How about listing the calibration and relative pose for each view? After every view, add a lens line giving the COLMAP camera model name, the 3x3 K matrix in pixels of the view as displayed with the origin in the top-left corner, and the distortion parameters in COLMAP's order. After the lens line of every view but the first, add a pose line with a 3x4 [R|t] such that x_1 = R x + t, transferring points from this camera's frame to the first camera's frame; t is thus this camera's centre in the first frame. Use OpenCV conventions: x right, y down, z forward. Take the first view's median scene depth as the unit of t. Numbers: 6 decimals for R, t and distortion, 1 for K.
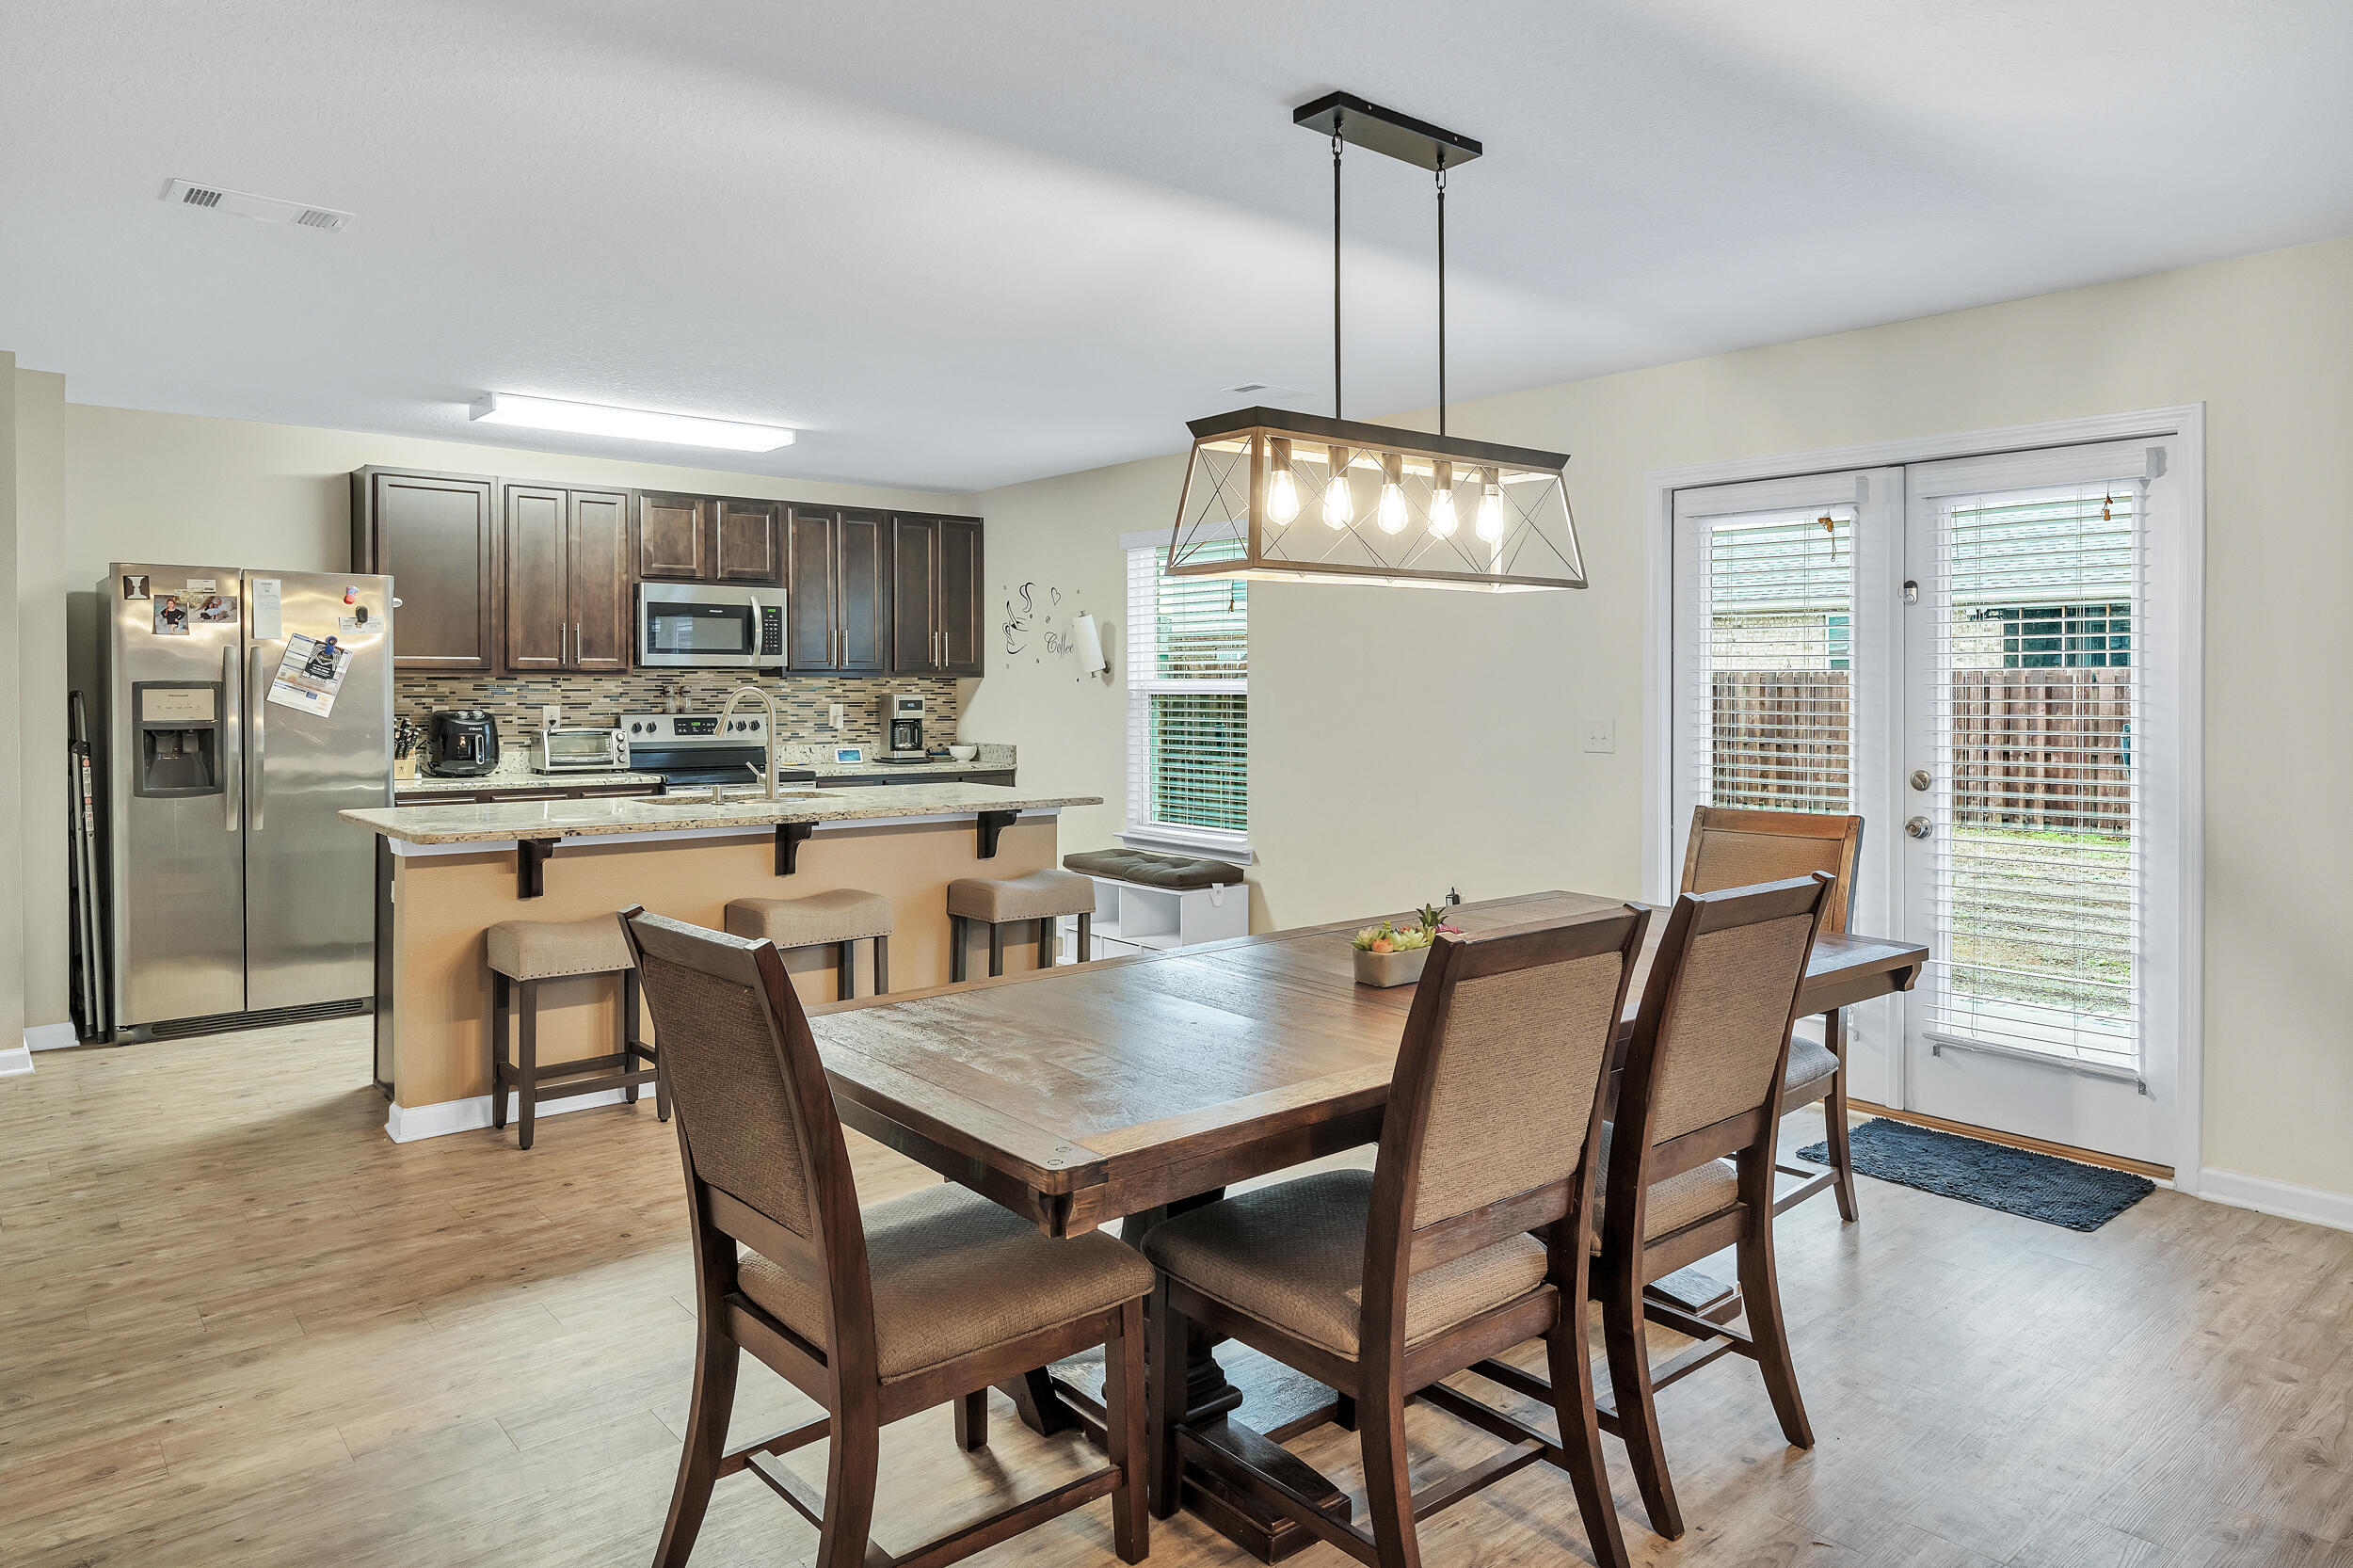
lens RADIAL K [[1449.2, 0, 1199.7], [0, 1449.2, 705.4], [0, 0, 1]] dist [-0.003404, 0.002474]
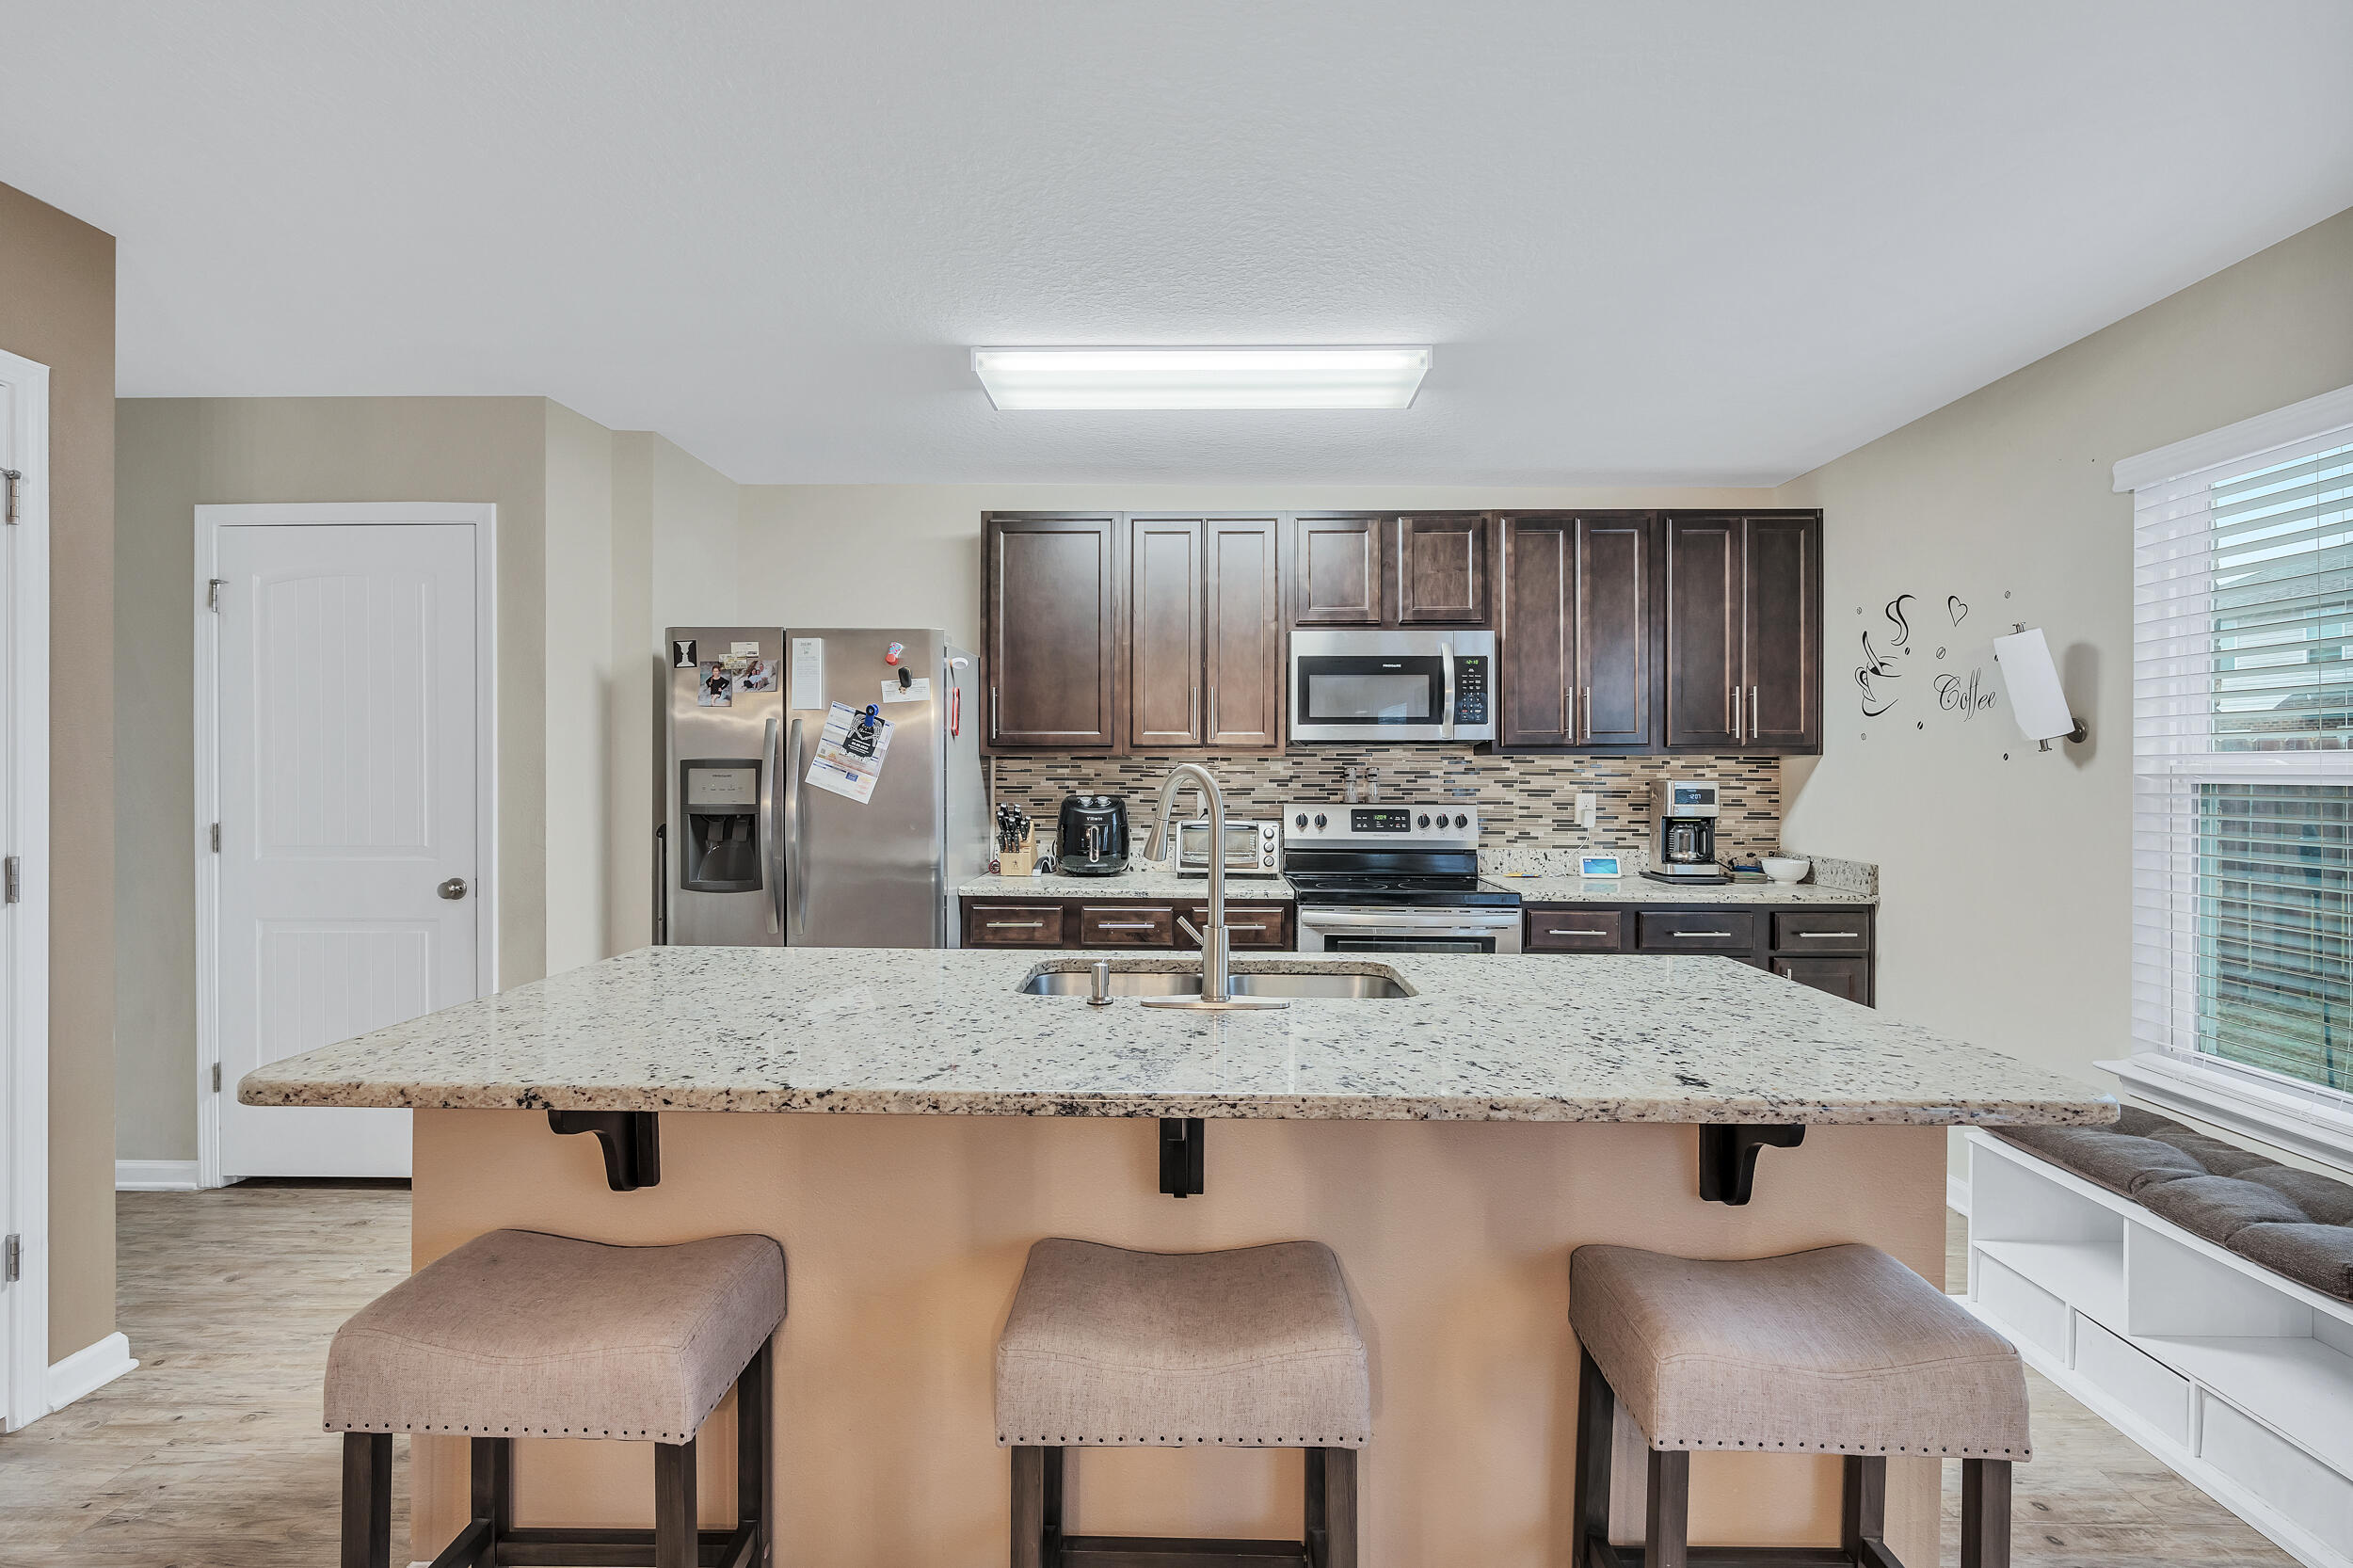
lens RADIAL K [[1076.9, 0, 1186.9], [0, 1076.9, 773.2], [0, 0, 1]] dist [-0.010014, 0.002949]
pose [[0.745906, 0.003062, -0.666044, -0.048785], [-0.011536, 0.999899, -0.008322, -0.004812], [0.665951, 0.013891, 0.745866, 0.533464]]
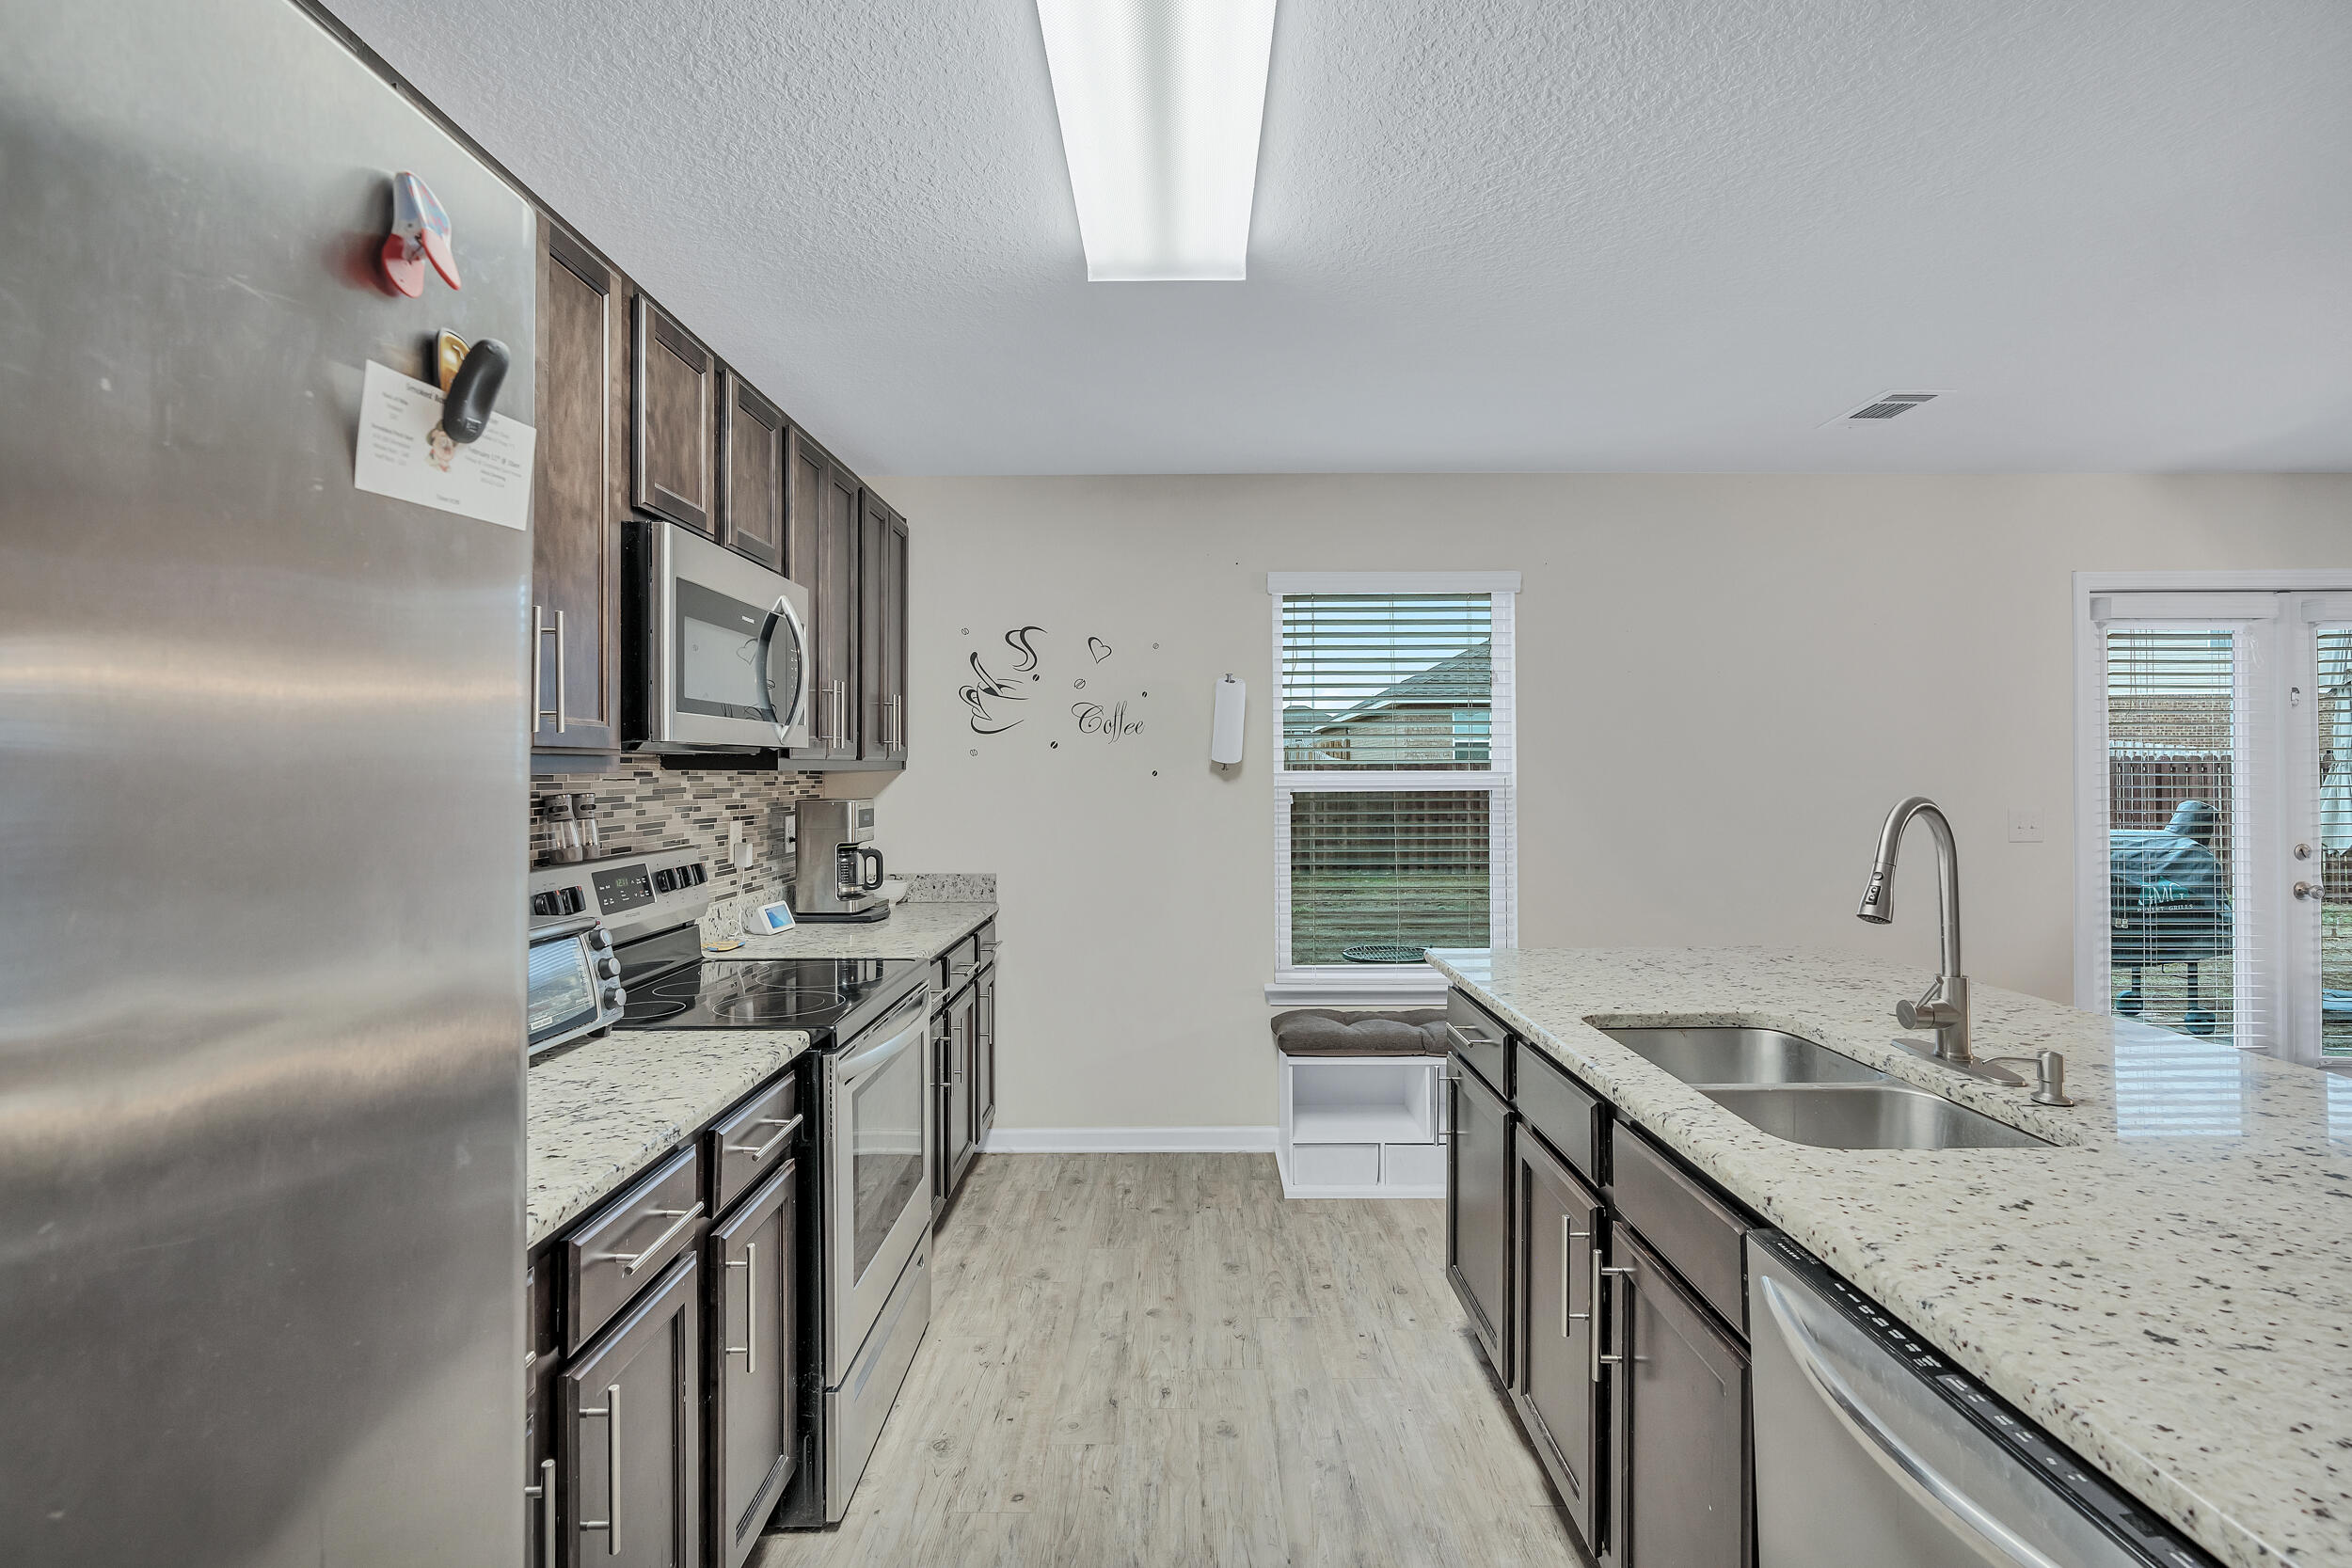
lens RADIAL K [[1076.3, 0, 1181.8], [0, 1076.3, 759.9], [0, 0, 1]] dist [-0.010014, 0.002949]
pose [[0.656576, 0.003774, 0.754250, -0.499448], [0.015863, 0.999697, -0.018811, -0.015145], [-0.754093, 0.024315, 0.656318, 0.703182]]
